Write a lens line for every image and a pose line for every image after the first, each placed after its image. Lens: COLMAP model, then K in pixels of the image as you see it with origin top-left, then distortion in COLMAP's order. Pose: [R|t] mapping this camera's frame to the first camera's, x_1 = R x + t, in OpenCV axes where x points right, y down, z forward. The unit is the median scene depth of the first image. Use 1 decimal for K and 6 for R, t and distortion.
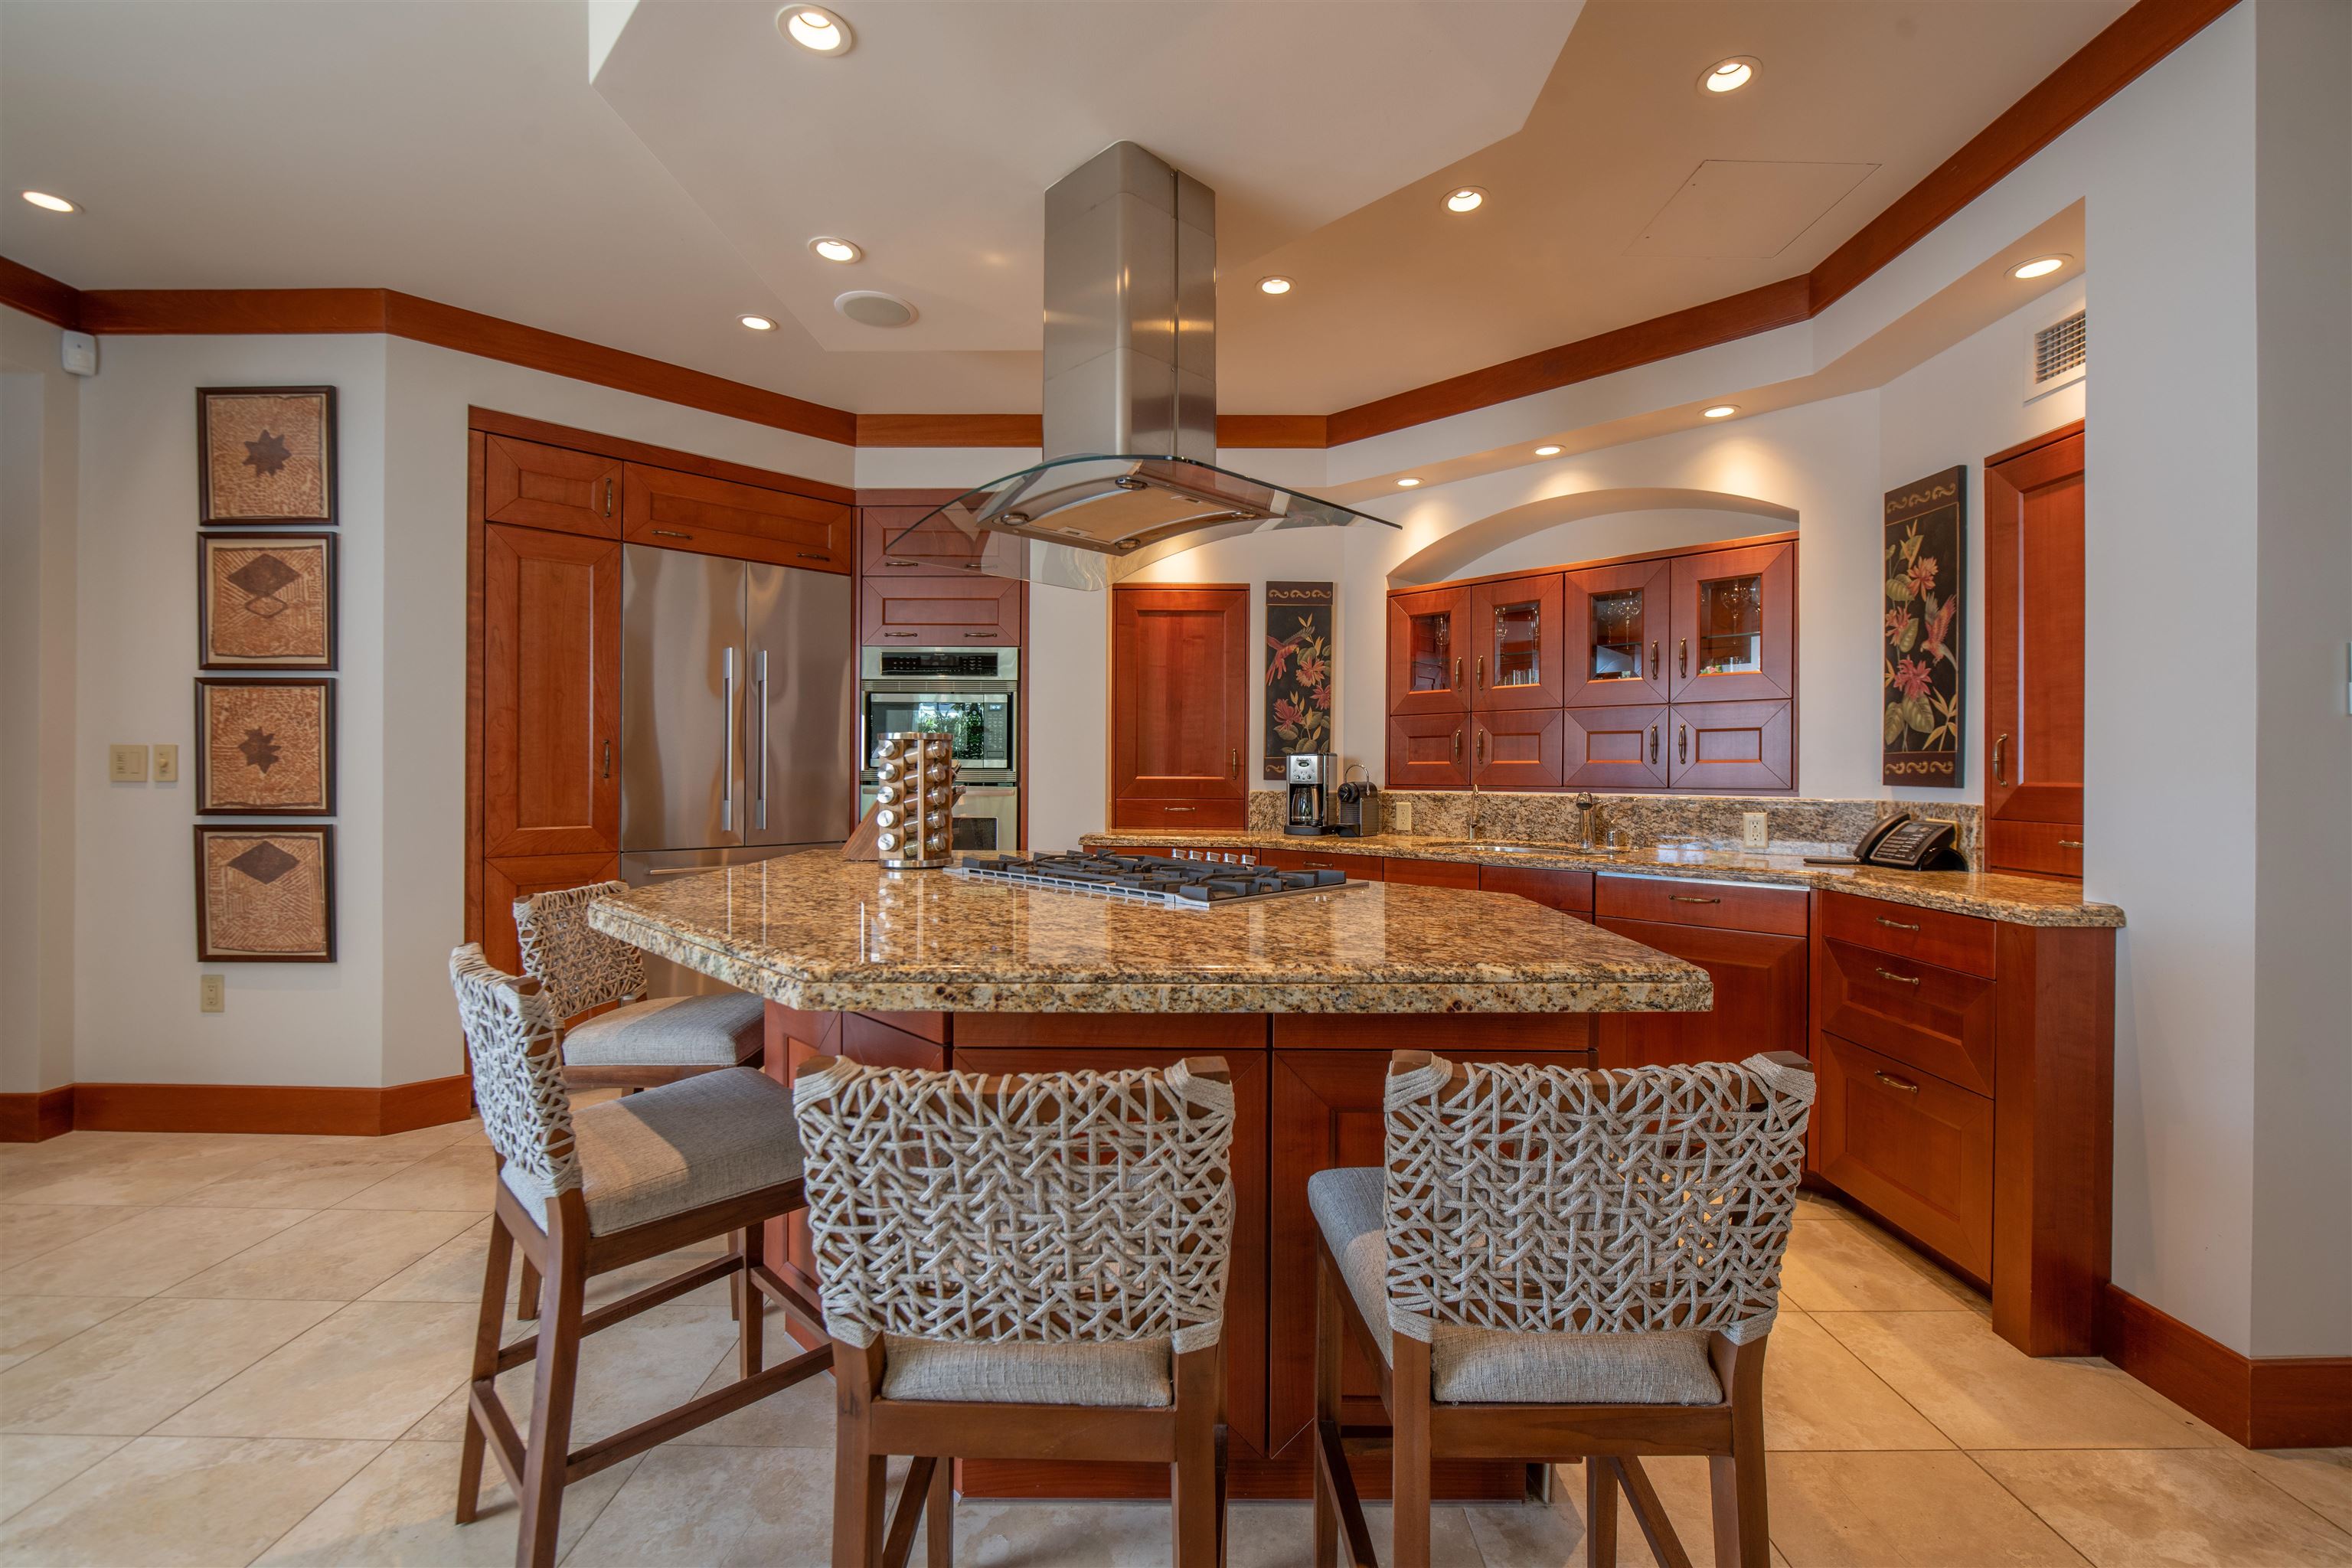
lens RADIAL K [[1014.4, 0, 1184.3], [0, 1014.4, 776.0], [0, 0, 1]] dist [0.003130, 0.000197]
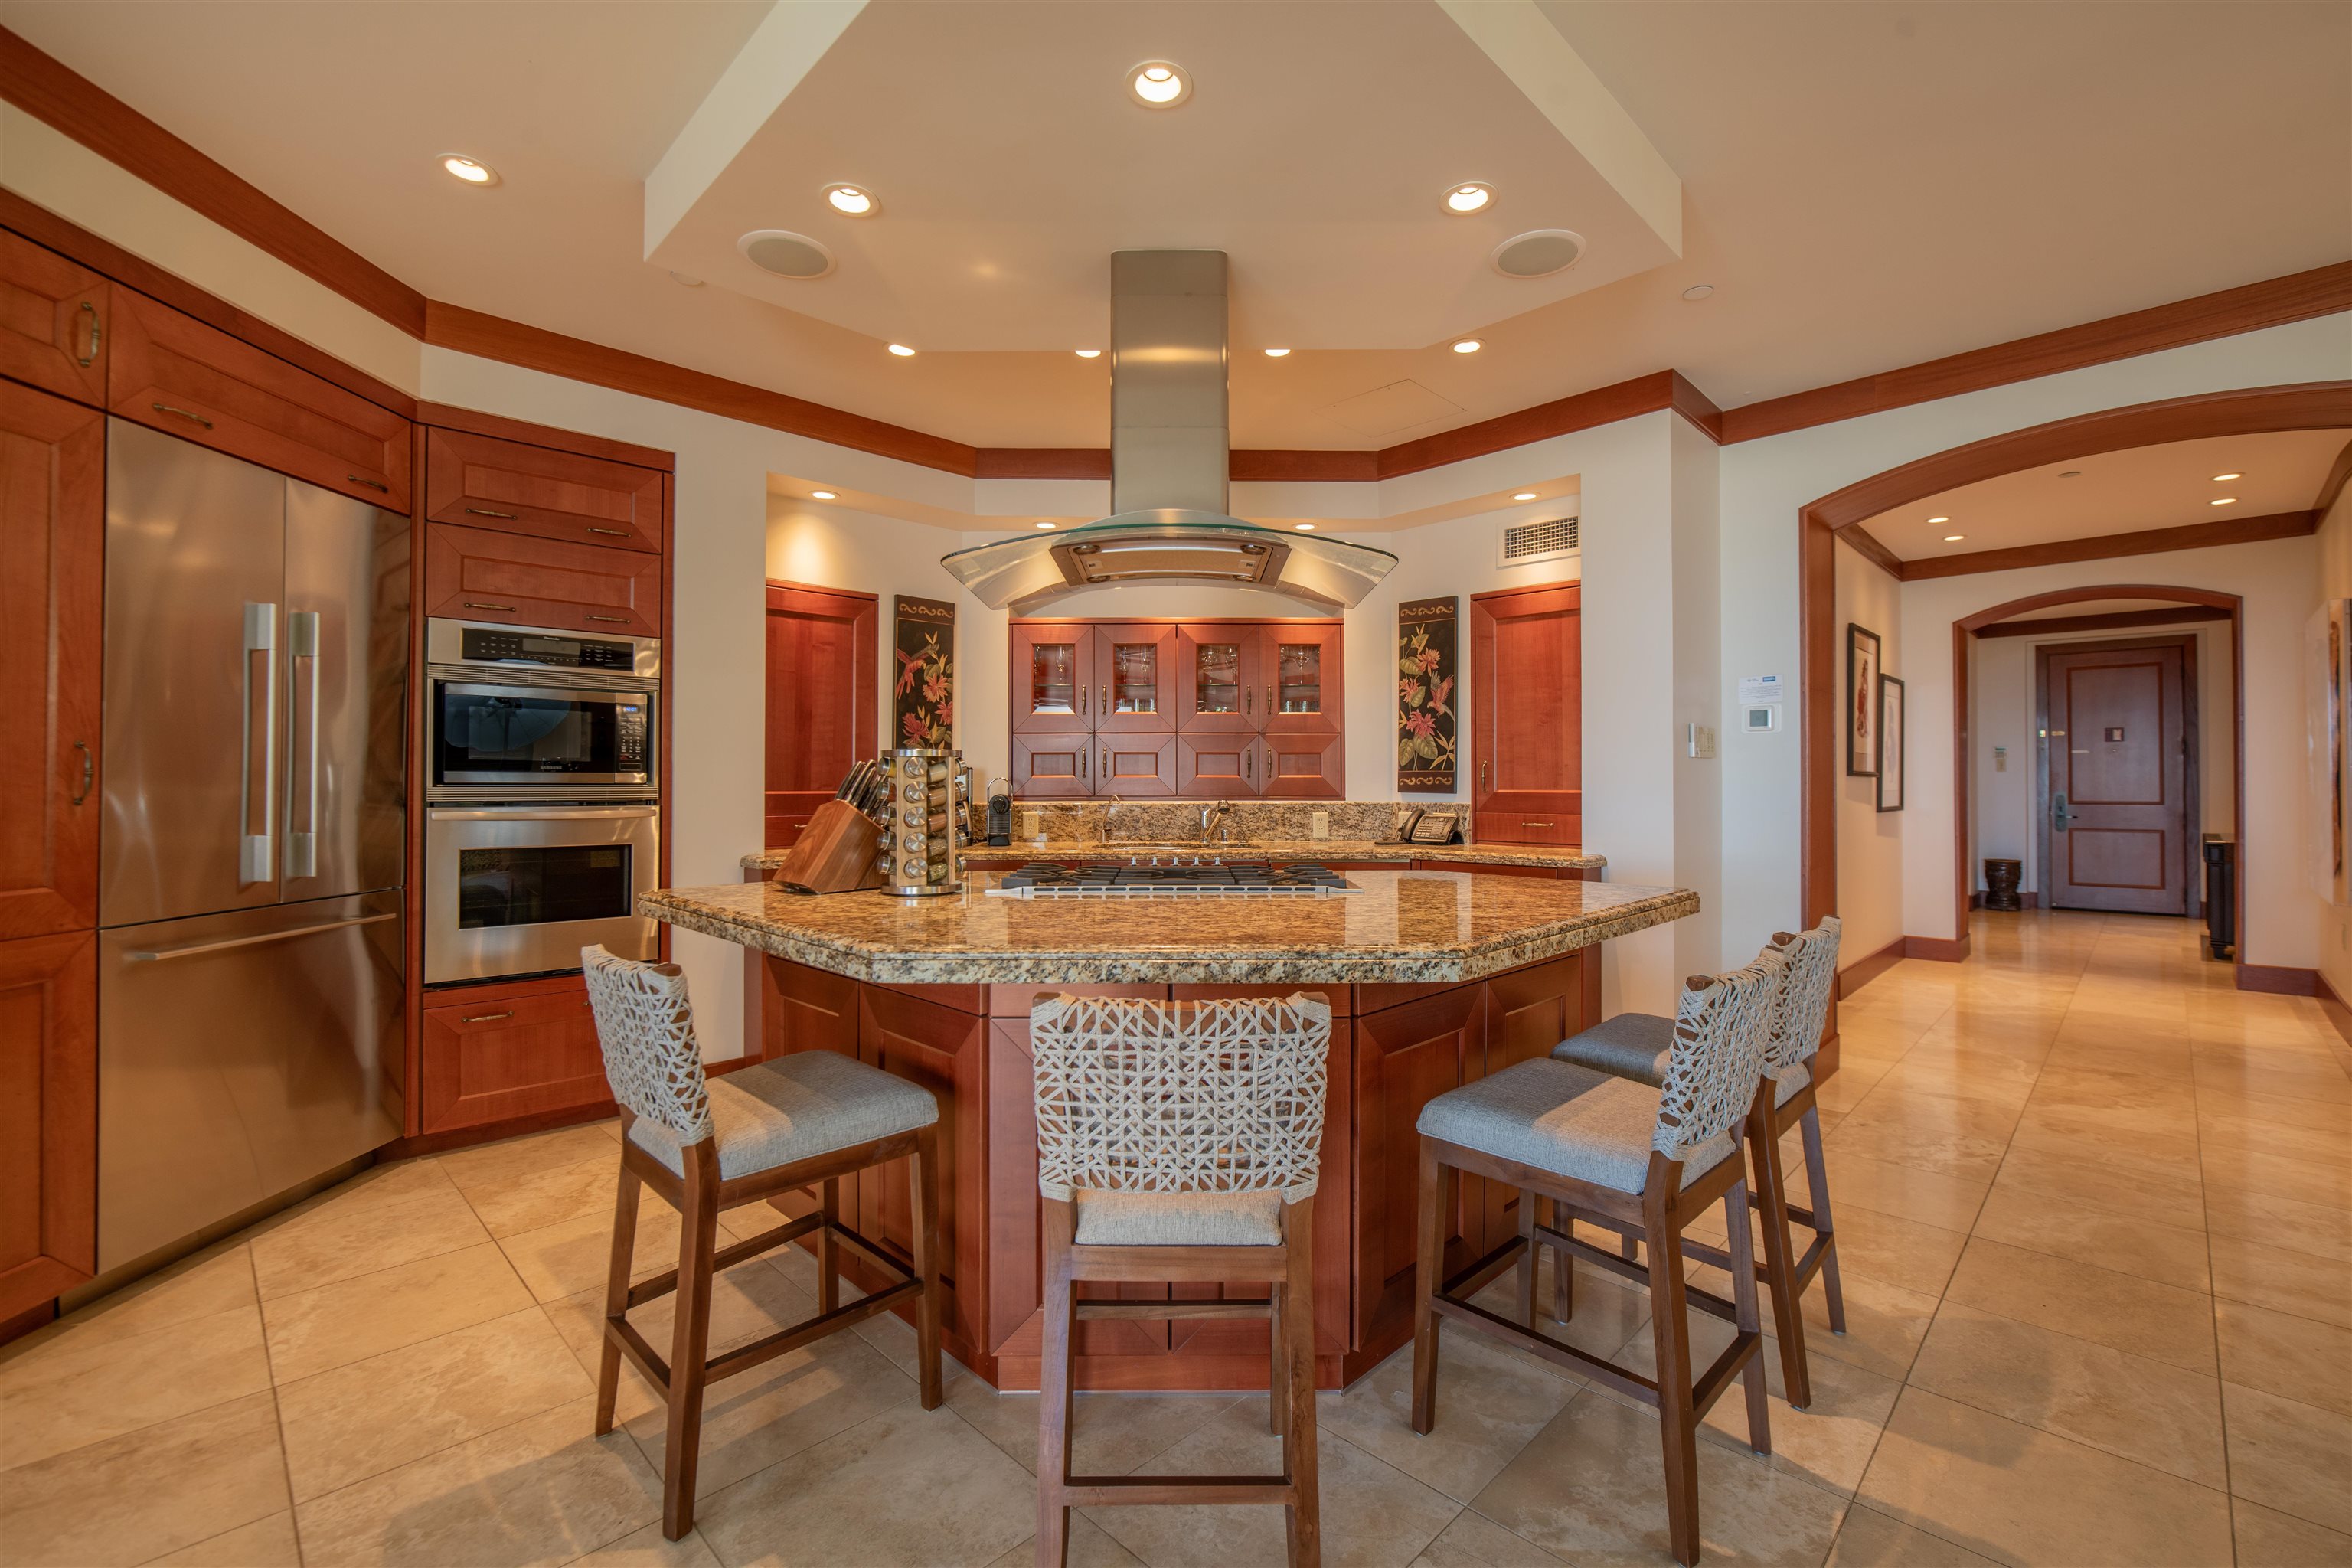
lens RADIAL K [[1014.4, 0, 1185.3], [0, 1014.4, 781.4], [0, 0, 1]] dist [0.003130, 0.000197]
pose [[0.705363, -0.004380, 0.708833, -0.552746], [0.006392, 0.999980, -0.000181, -0.007969], [-0.708817, 0.004658, 0.705377, 0.125530]]
